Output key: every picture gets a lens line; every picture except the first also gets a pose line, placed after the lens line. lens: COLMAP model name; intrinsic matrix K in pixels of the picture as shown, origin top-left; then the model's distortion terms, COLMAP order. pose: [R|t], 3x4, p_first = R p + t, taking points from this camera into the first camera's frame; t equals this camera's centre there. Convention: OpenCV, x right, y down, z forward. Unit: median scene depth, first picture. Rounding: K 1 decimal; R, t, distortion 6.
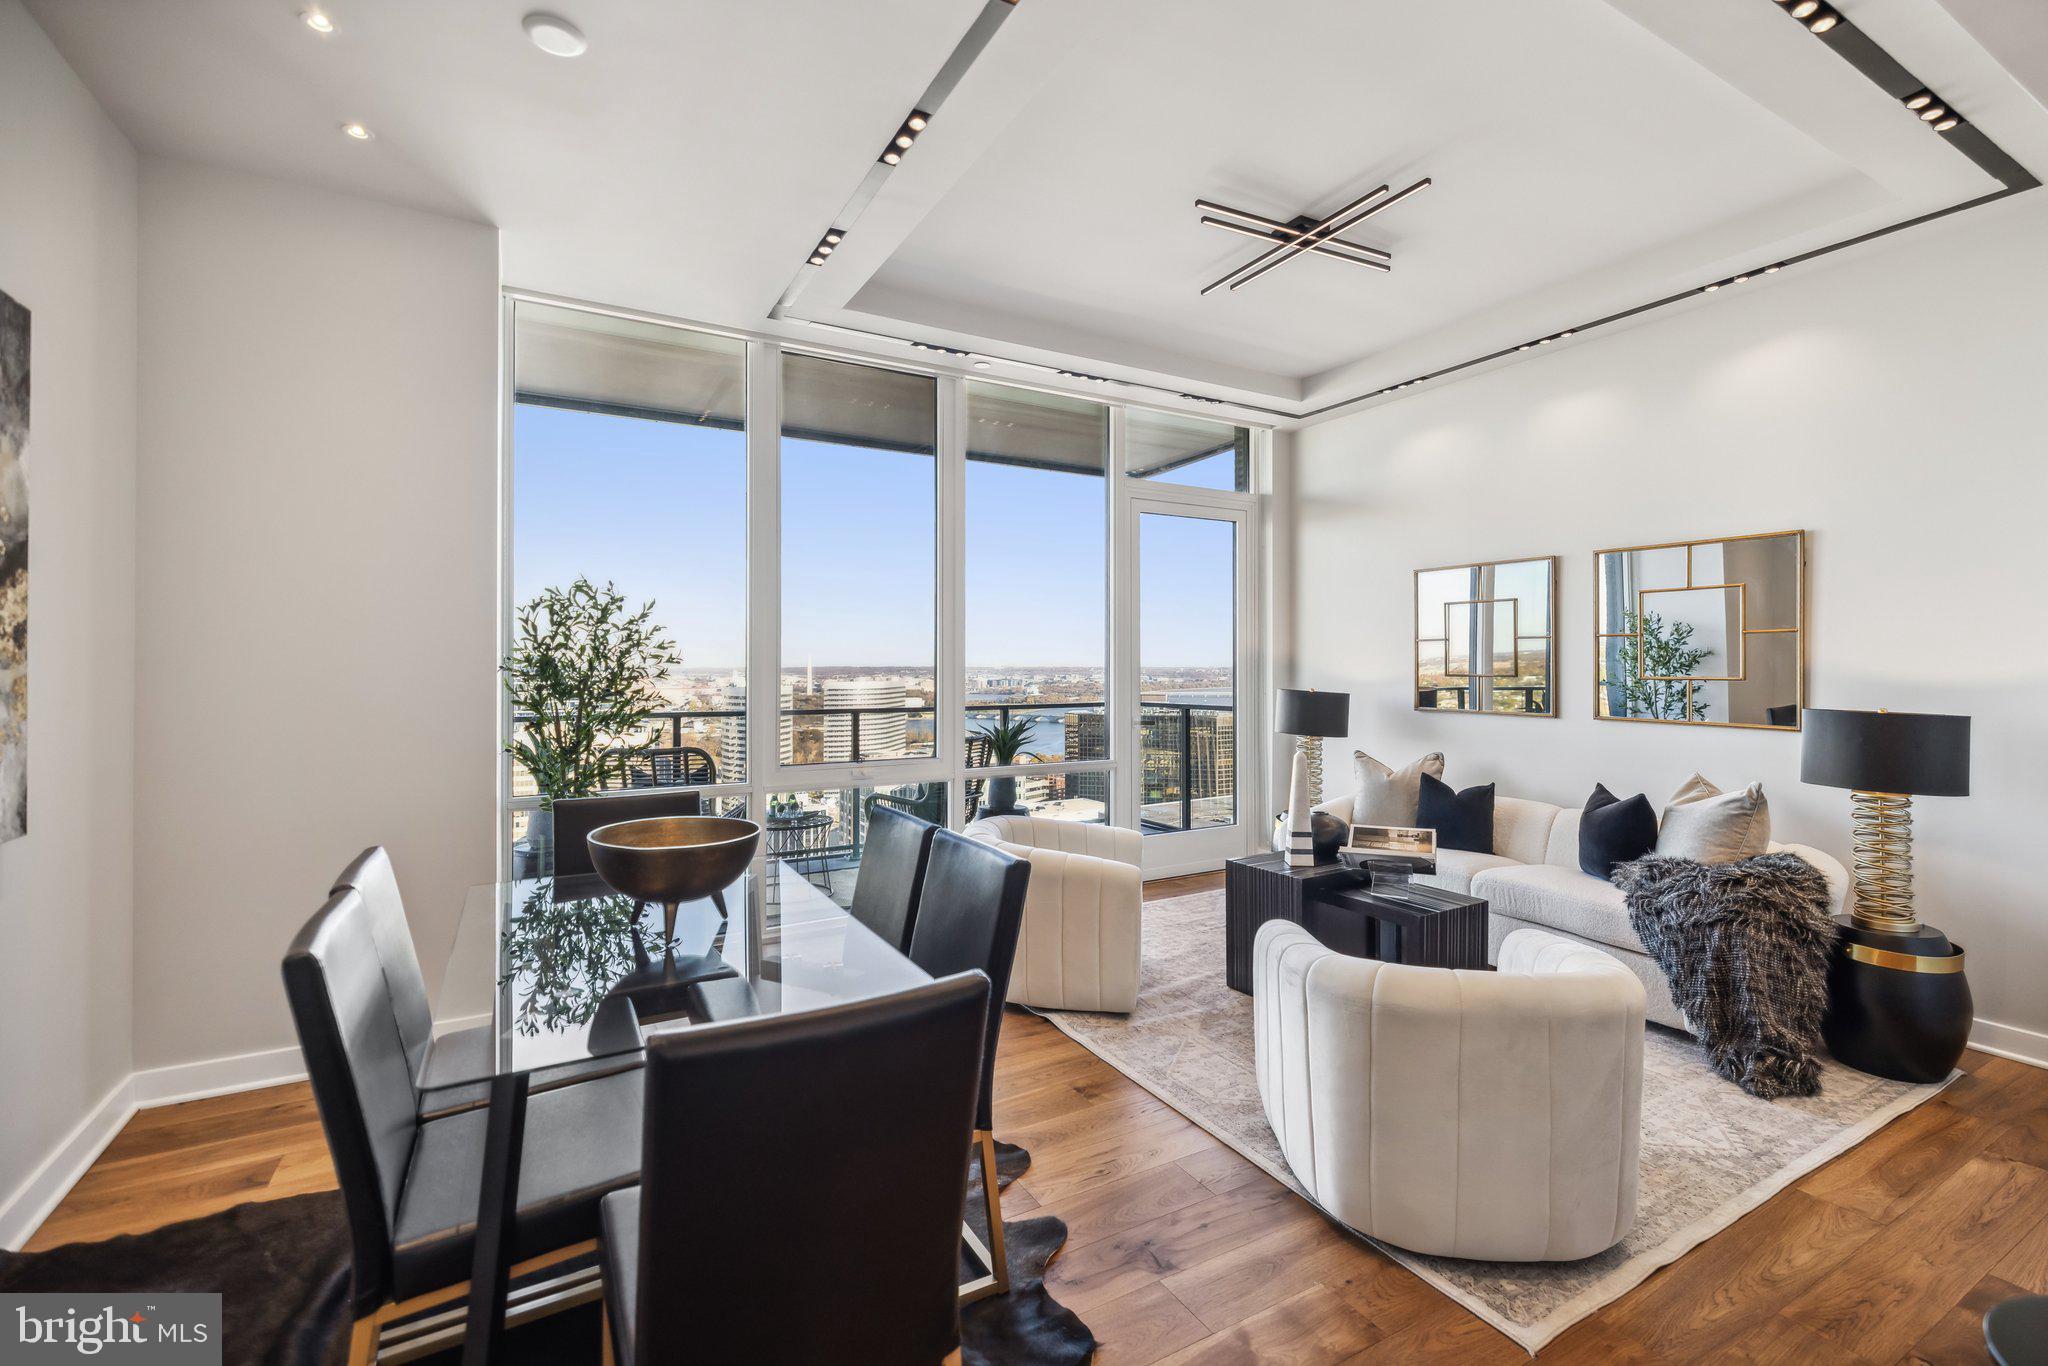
lens RADIAL K [[900.8, 0, 1037.4], [0, 900.8, 660.6], [0, 0, 1]] dist [0.002009, 0.000546]
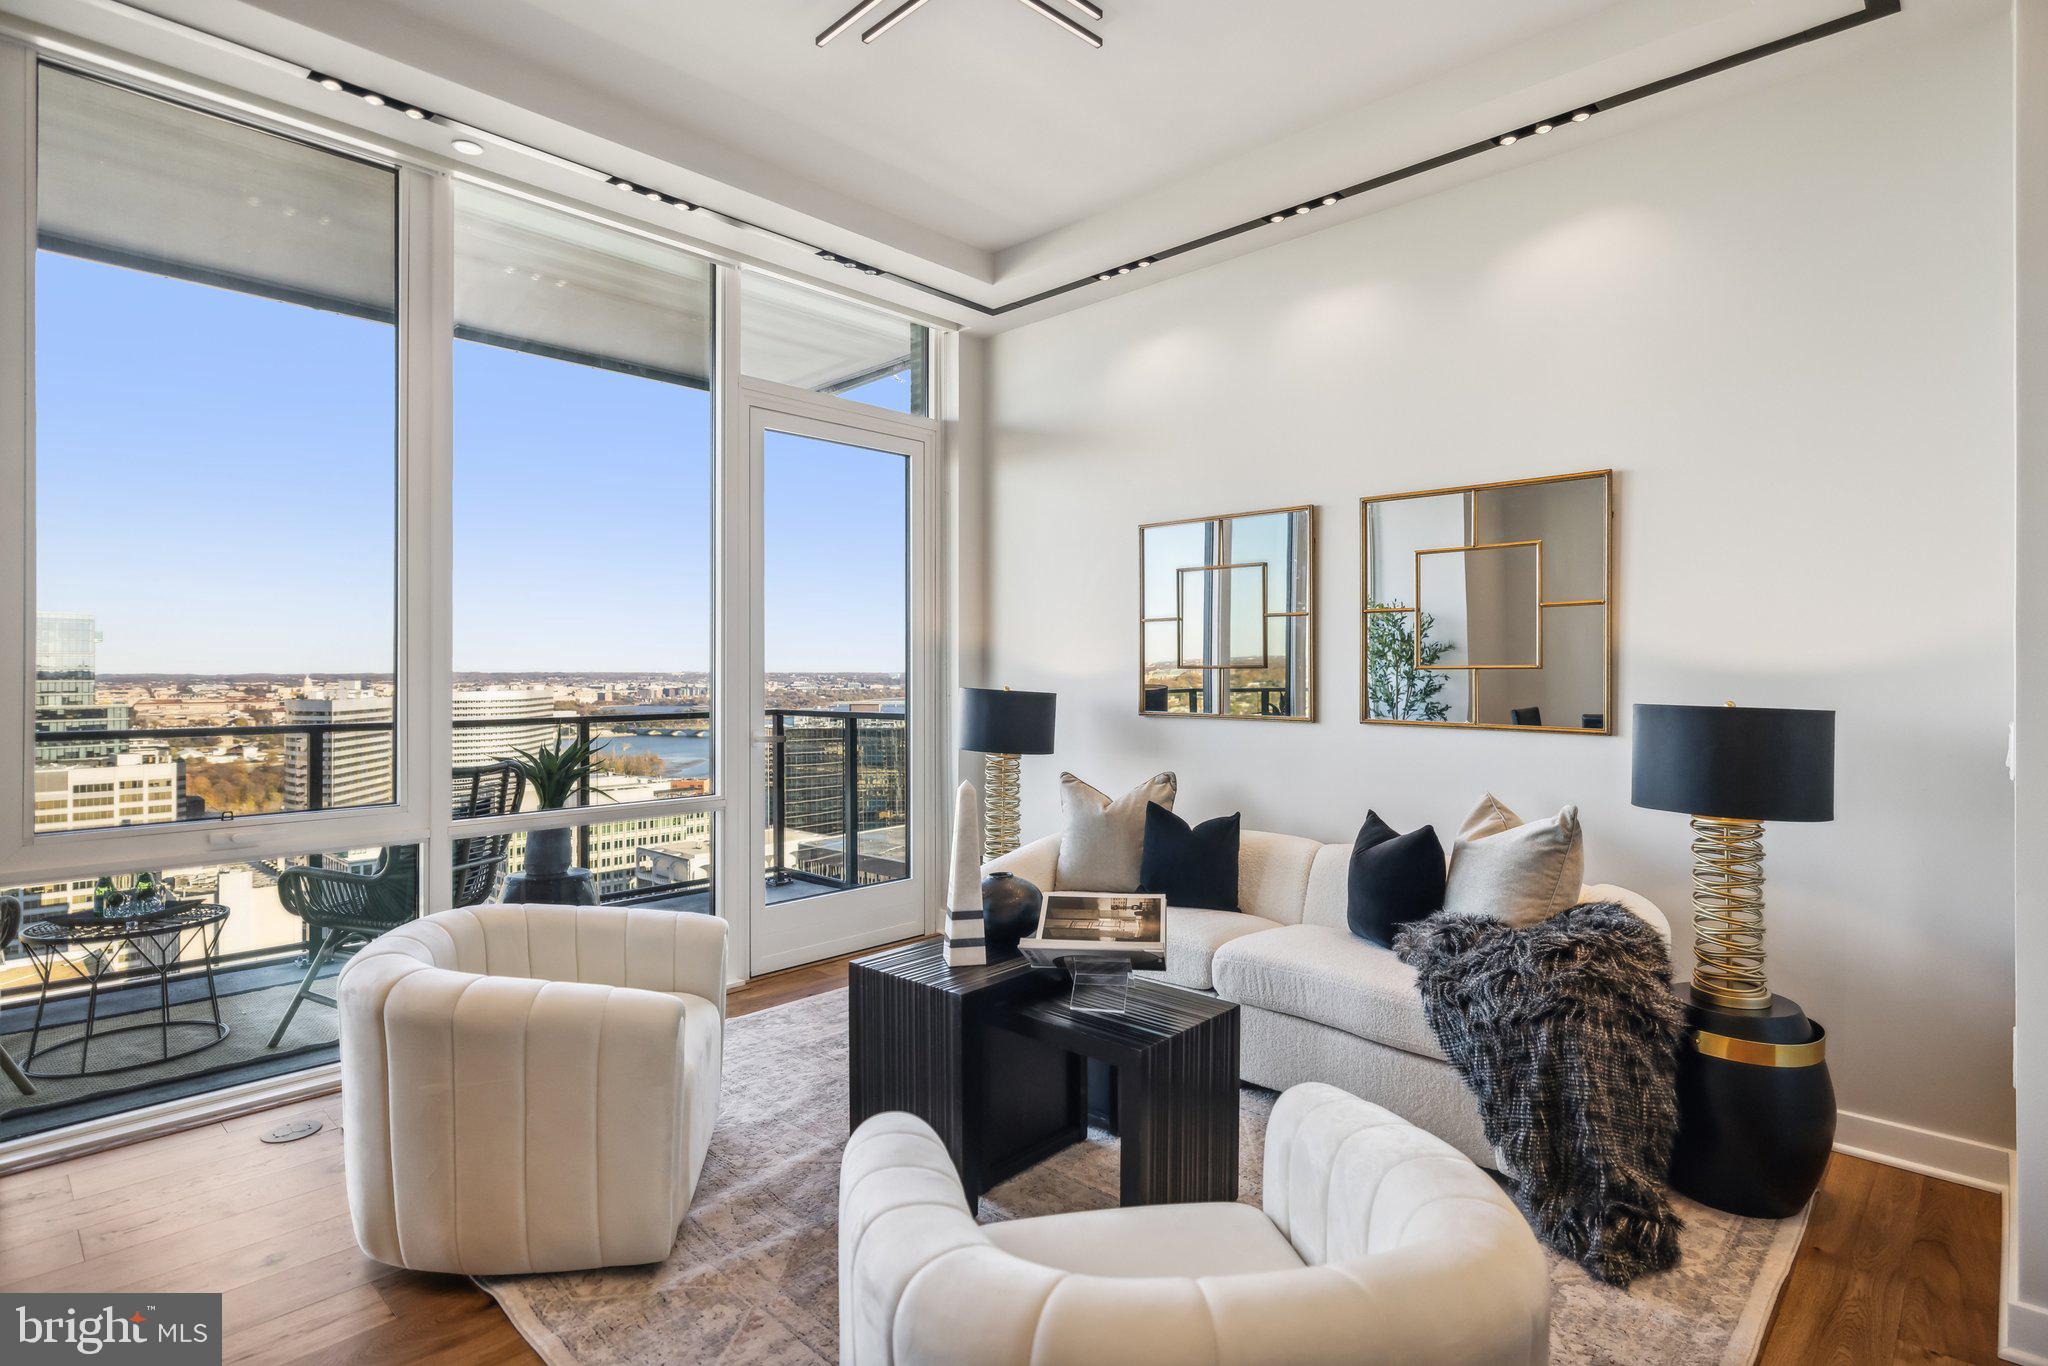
lens RADIAL K [[1033.2, 0, 1035.5], [0, 1033.2, 665.1], [0, 0, 1]] dist [-0.002500, -0.001275]
pose [[0.957918, 0.000916, 0.287039, 0.132462], [-0.000992, 1.000000, 0.000119, 0.019789], [-0.287039, -0.000399, 0.957919, 0.300650]]
